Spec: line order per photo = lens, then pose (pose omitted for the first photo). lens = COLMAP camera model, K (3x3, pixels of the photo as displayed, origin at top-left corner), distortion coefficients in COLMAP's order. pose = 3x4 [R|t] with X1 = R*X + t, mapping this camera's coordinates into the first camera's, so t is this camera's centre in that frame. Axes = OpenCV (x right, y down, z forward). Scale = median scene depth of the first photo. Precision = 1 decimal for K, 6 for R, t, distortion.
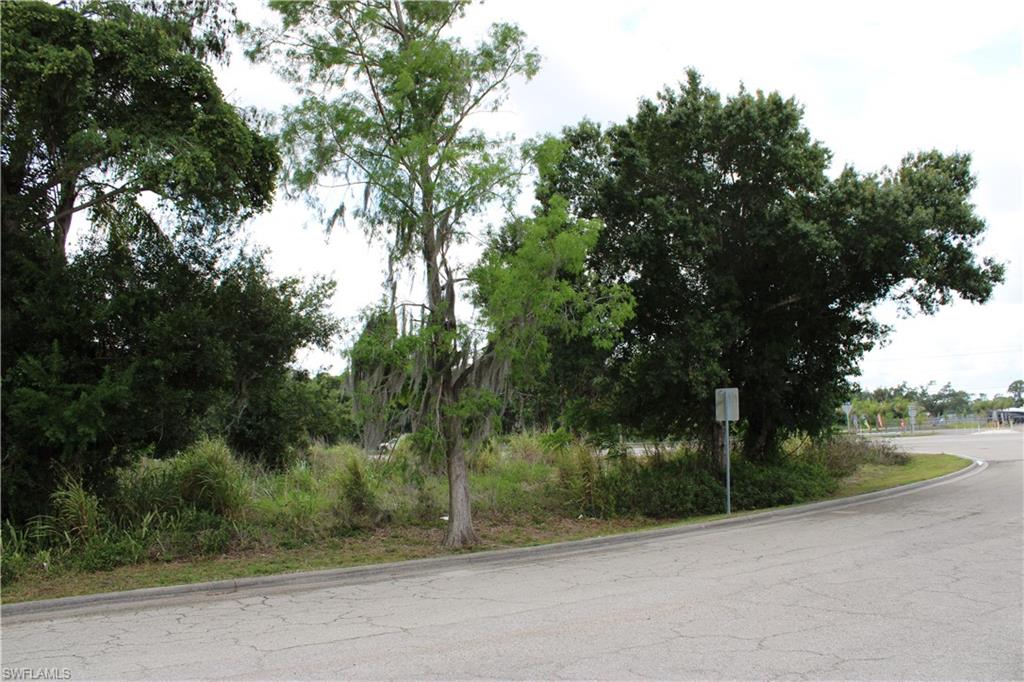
lens RADIAL K [[873.1, 0, 535.2], [0, 873.1, 334.5], [0, 0, 1]] dist [-0.134221, 0.085132]
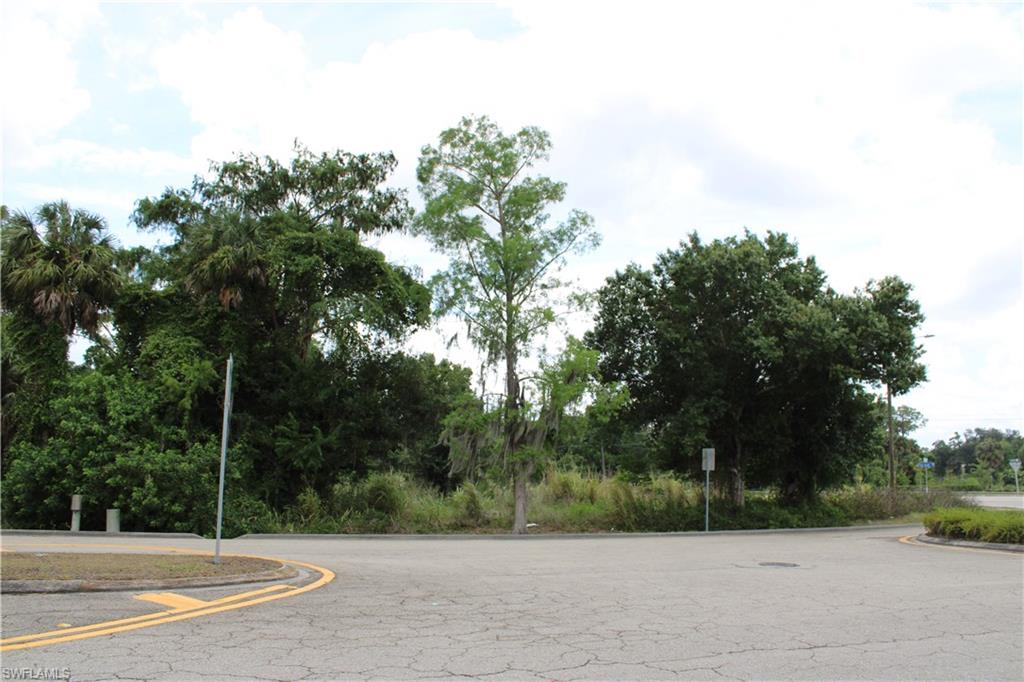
lens RADIAL K [[873.1, 0, 523.5], [0, 873.1, 340.5], [0, 0, 1]] dist [-0.134221, 0.085132]
pose [[0.955538, 0.001152, -0.294866, 0.401710], [-0.010845, 0.999453, -0.031238, -0.083313], [0.294669, 0.033047, 0.955028, -0.585391]]
